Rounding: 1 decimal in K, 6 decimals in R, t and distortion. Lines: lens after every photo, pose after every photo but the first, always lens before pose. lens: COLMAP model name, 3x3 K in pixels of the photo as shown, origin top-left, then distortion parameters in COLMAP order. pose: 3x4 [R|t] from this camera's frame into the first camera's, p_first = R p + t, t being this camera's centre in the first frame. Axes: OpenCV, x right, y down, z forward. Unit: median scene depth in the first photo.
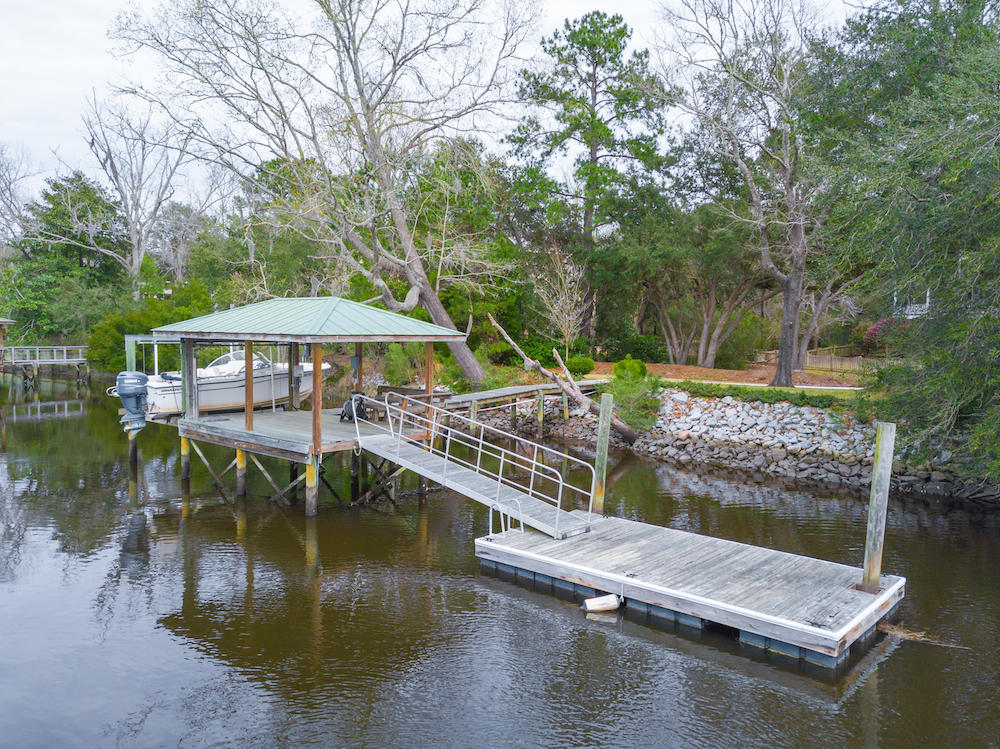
lens RADIAL K [[788.5, 0, 500.0], [0, 788.5, 374.5], [0, 0, 1]] dist [0.006884, 0.001021]
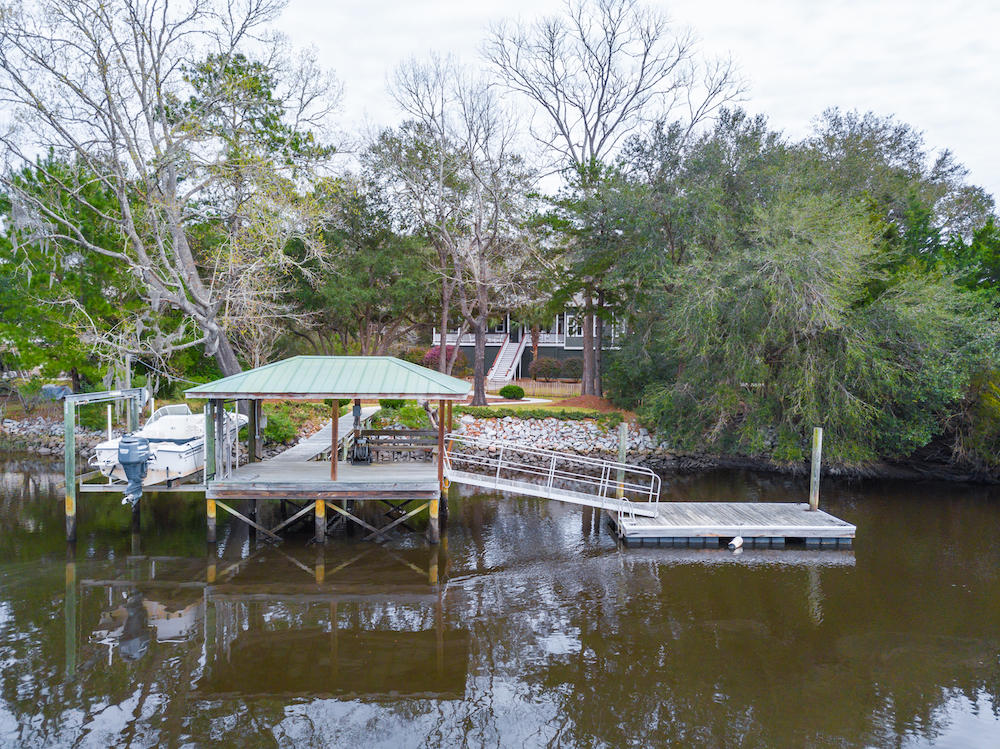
lens RADIAL K [[788.5, 0, 500.0], [0, 788.5, 374.5], [0, 0, 1]] dist [0.006884, 0.001021]
pose [[0.717641, -0.033207, 0.695621, -0.893840], [0.041338, 0.999132, 0.005049, -0.070250], [-0.695186, 0.025132, 0.718391, 0.057595]]
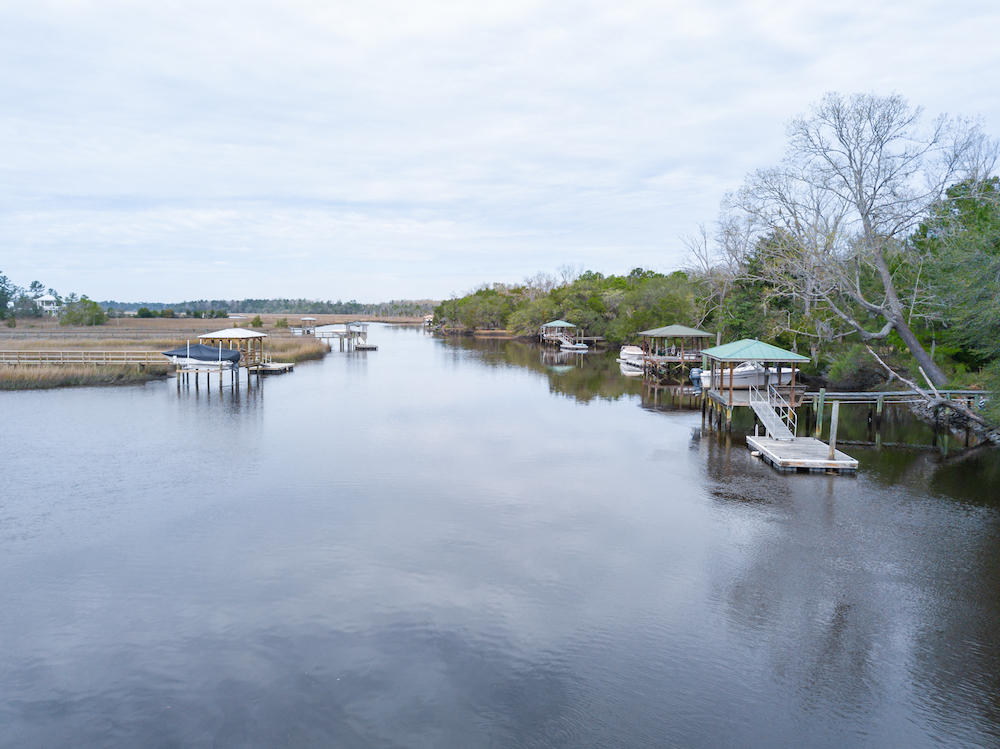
lens RADIAL K [[788.5, 0, 500.0], [0, 788.5, 374.5], [0, 0, 1]] dist [0.006884, 0.001021]
pose [[0.605134, 0.055336, -0.794199, 1.078075], [-0.051932, 0.998200, 0.029981, -0.026956], [0.794428, 0.023102, 0.606918, -0.896268]]
